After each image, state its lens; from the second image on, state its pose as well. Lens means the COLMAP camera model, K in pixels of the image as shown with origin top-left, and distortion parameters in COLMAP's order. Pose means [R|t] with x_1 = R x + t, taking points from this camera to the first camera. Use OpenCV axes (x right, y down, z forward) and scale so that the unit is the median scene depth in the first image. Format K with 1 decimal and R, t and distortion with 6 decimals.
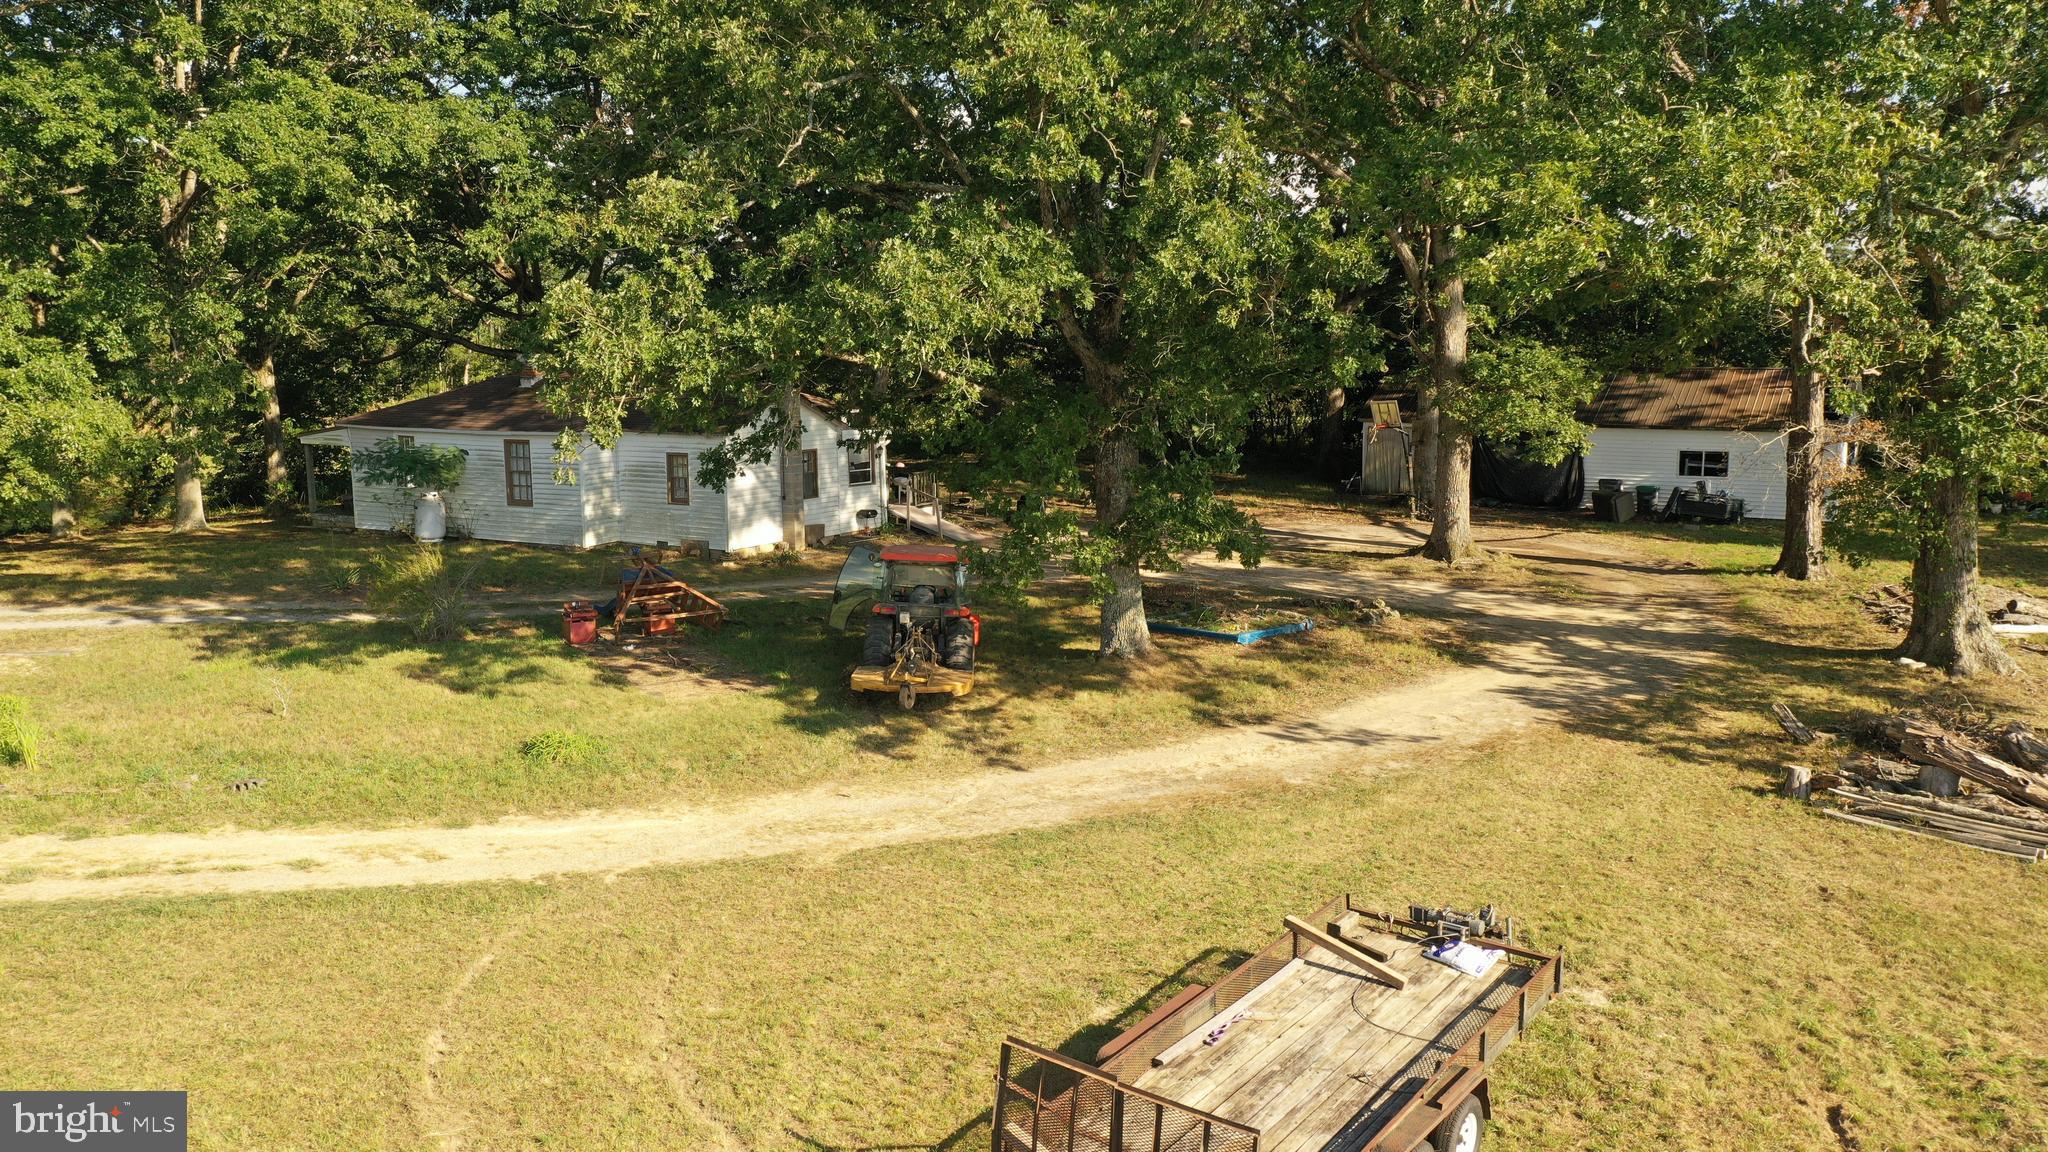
lens RADIAL K [[1606.8, 0, 1024.0], [0, 1606.8, 576.0], [0, 0, 1]] dist [-0.003465, -0.002326]
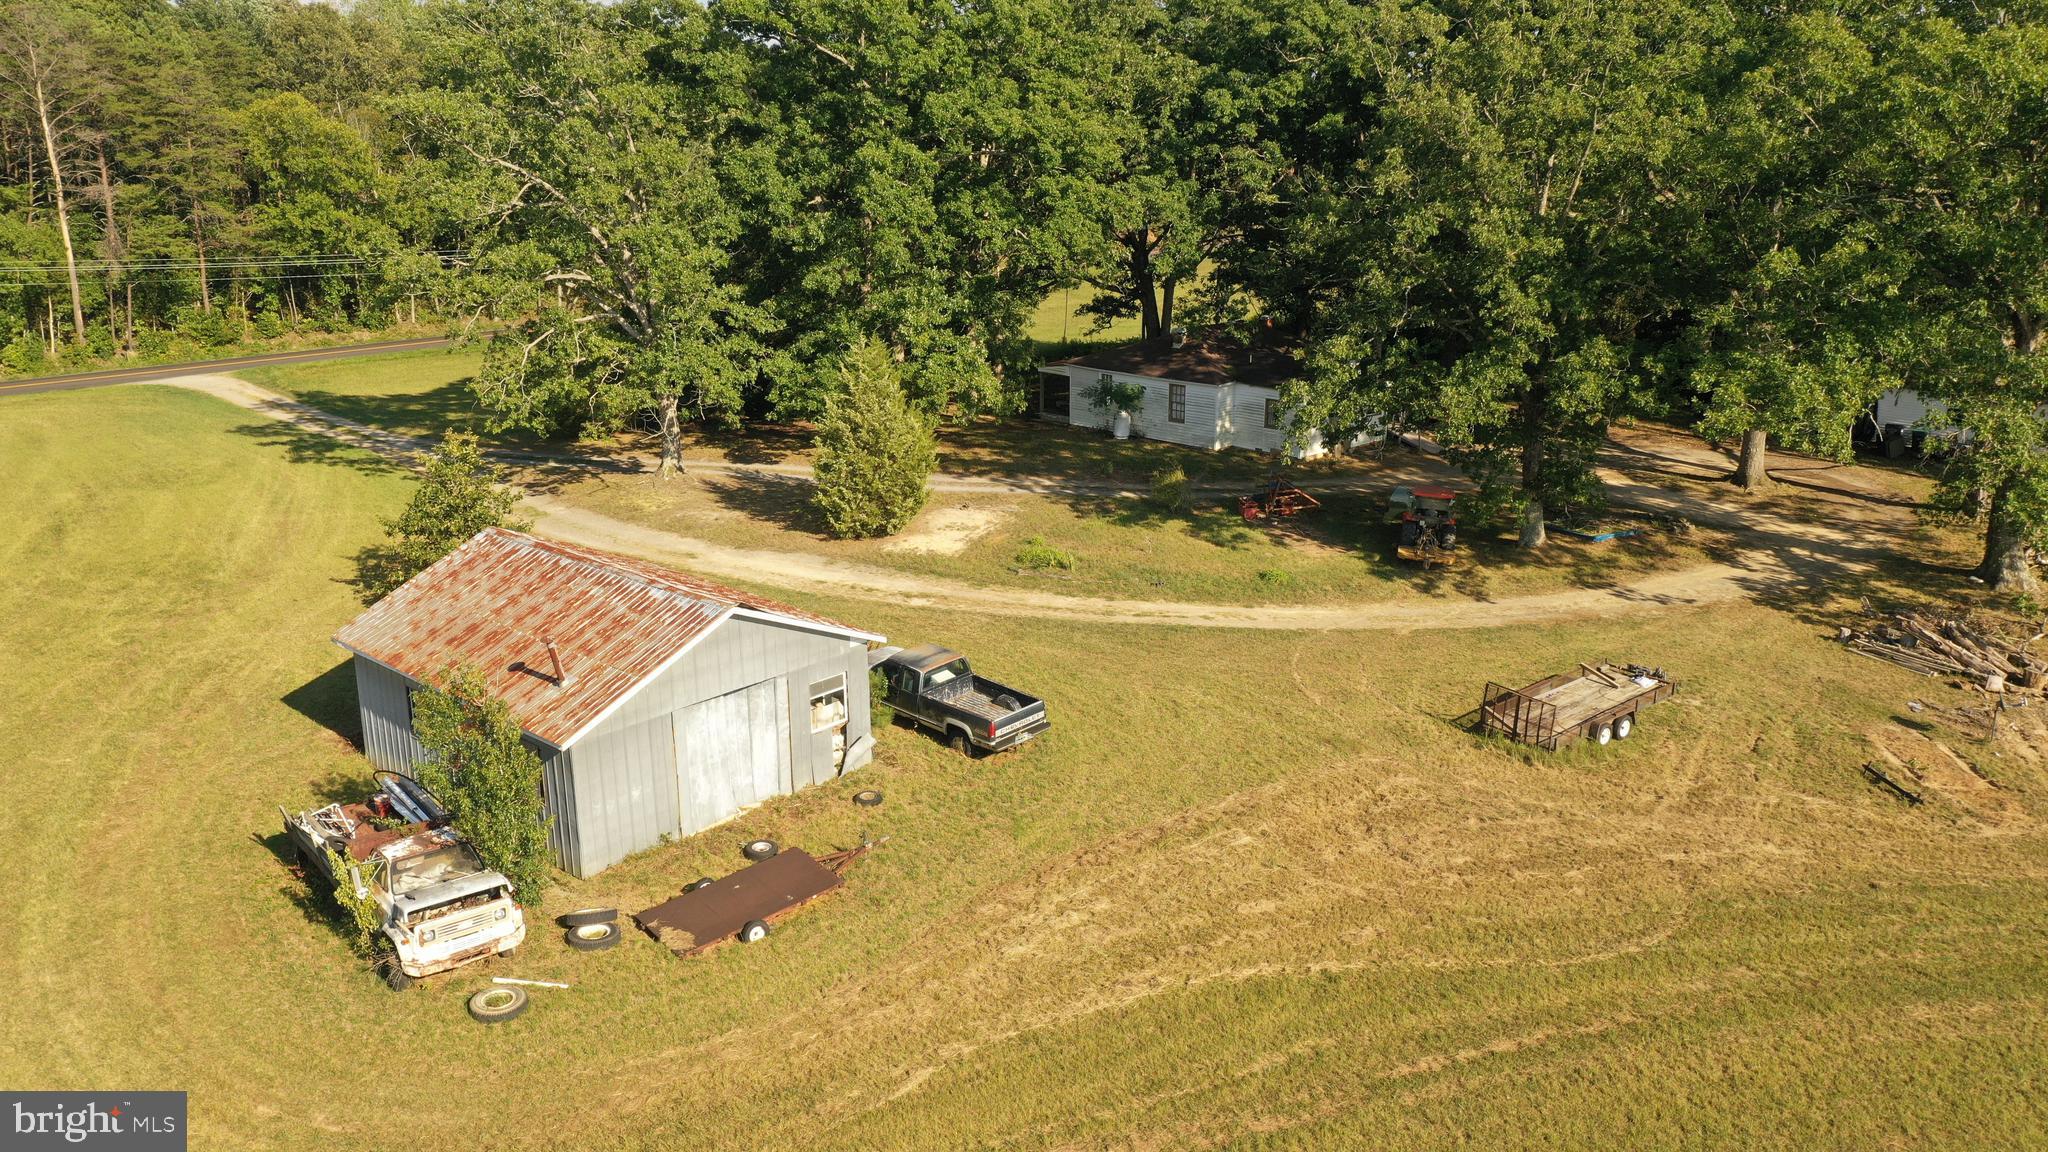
lens RADIAL K [[1606.8, 0, 1024.0], [0, 1606.8, 576.0], [0, 0, 1]] dist [-0.003465, -0.002326]
pose [[0.969022, 0.075733, -0.235078, -0.080708], [-0.044900, 0.989984, 0.133852, -0.162641], [0.242860, -0.119151, 0.962716, -1.145124]]
